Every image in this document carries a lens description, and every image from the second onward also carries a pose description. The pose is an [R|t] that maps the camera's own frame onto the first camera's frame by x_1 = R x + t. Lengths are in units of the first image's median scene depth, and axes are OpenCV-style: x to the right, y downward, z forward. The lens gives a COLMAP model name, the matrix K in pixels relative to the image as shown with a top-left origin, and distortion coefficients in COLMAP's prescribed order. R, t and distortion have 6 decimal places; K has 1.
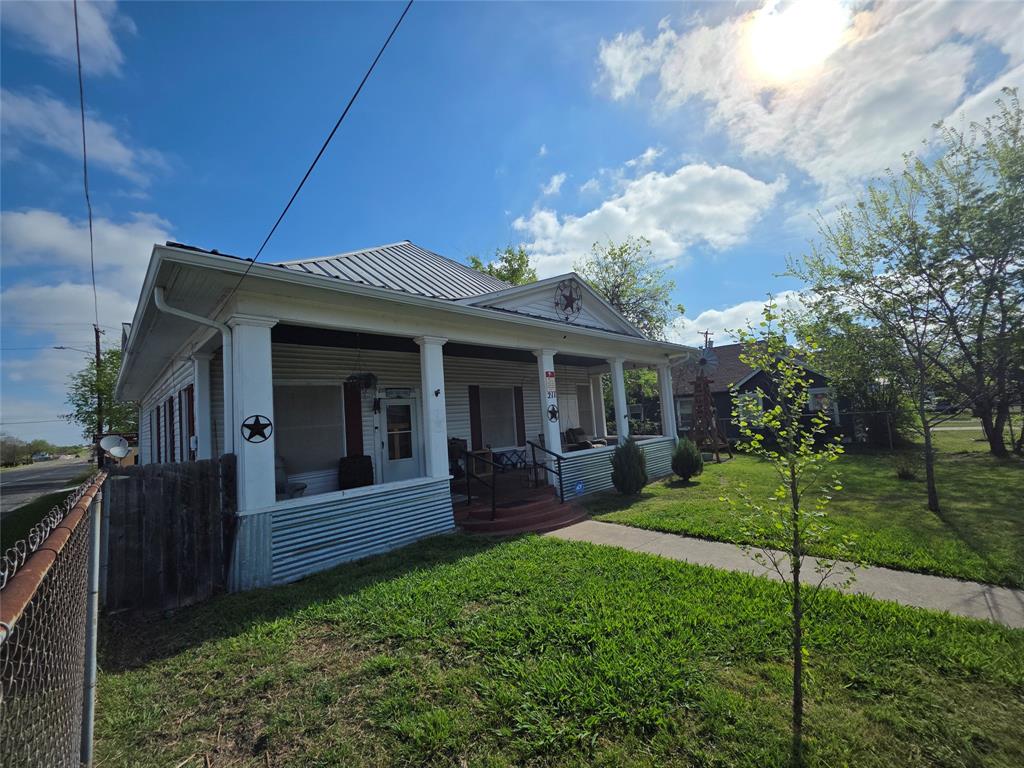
lens RADIAL K [[409.6, 0, 512.8], [0, 409.6, 395.5], [0, 0, 1]] dist [0.004779, -0.002259]
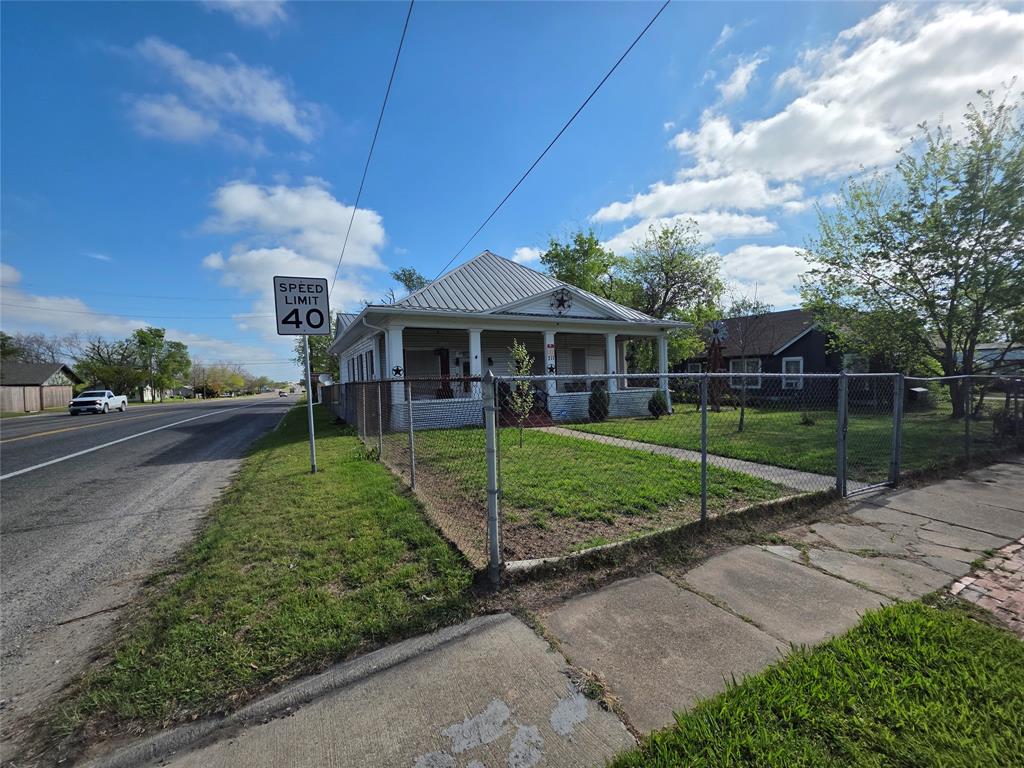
lens RADIAL K [[409.6, 0, 512.8], [0, 409.6, 395.5], [0, 0, 1]] dist [0.004779, -0.002259]
pose [[0.952622, 0.051946, -0.299689, 0.465541], [-0.016817, 0.992796, 0.118628, -0.047565], [0.303692, -0.107968, 0.946633, -0.678565]]
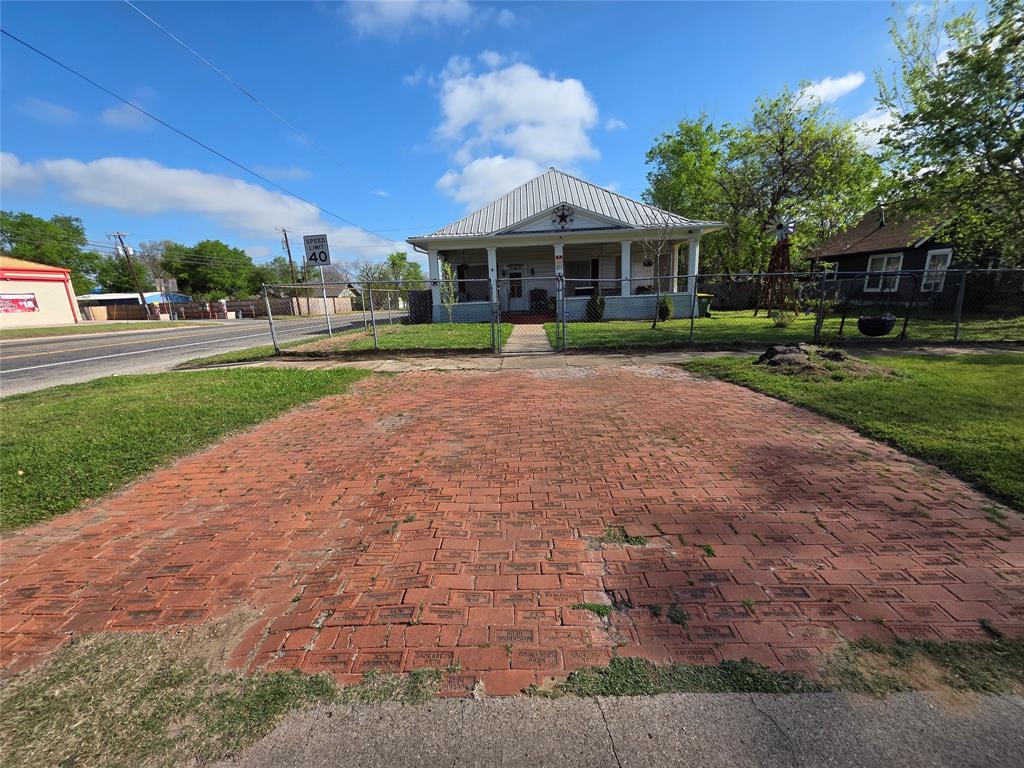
lens RADIAL K [[409.6, 0, 512.8], [0, 409.6, 395.5], [0, 0, 1]] dist [0.004779, -0.002259]
pose [[0.691829, 0.204649, -0.692454, 1.481355], [0.041361, 0.946189, 0.320962, -0.065549], [0.720876, -0.250691, 0.646136, -0.637382]]
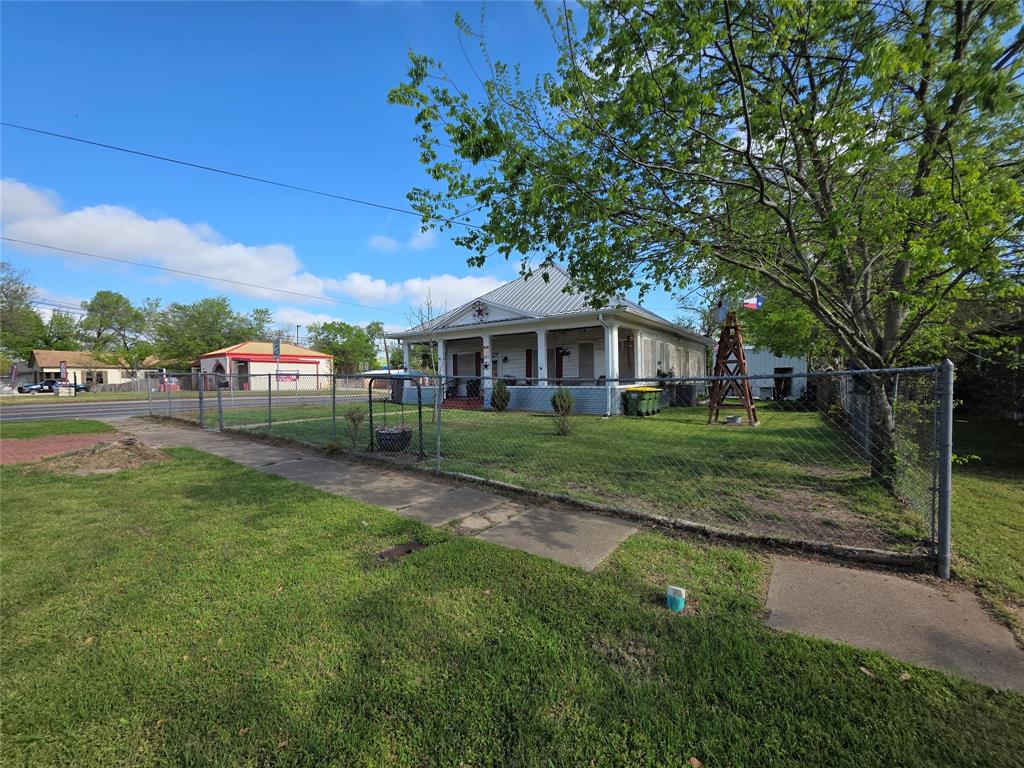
lens RADIAL K [[409.6, 0, 512.8], [0, 409.6, 395.5], [0, 0, 1]] dist [0.004779, -0.002259]
pose [[0.166853, 0.095372, -0.981358, 2.197845], [0.059549, 0.992519, 0.106582, -0.023554], [0.984182, -0.076222, 0.159925, 0.793606]]
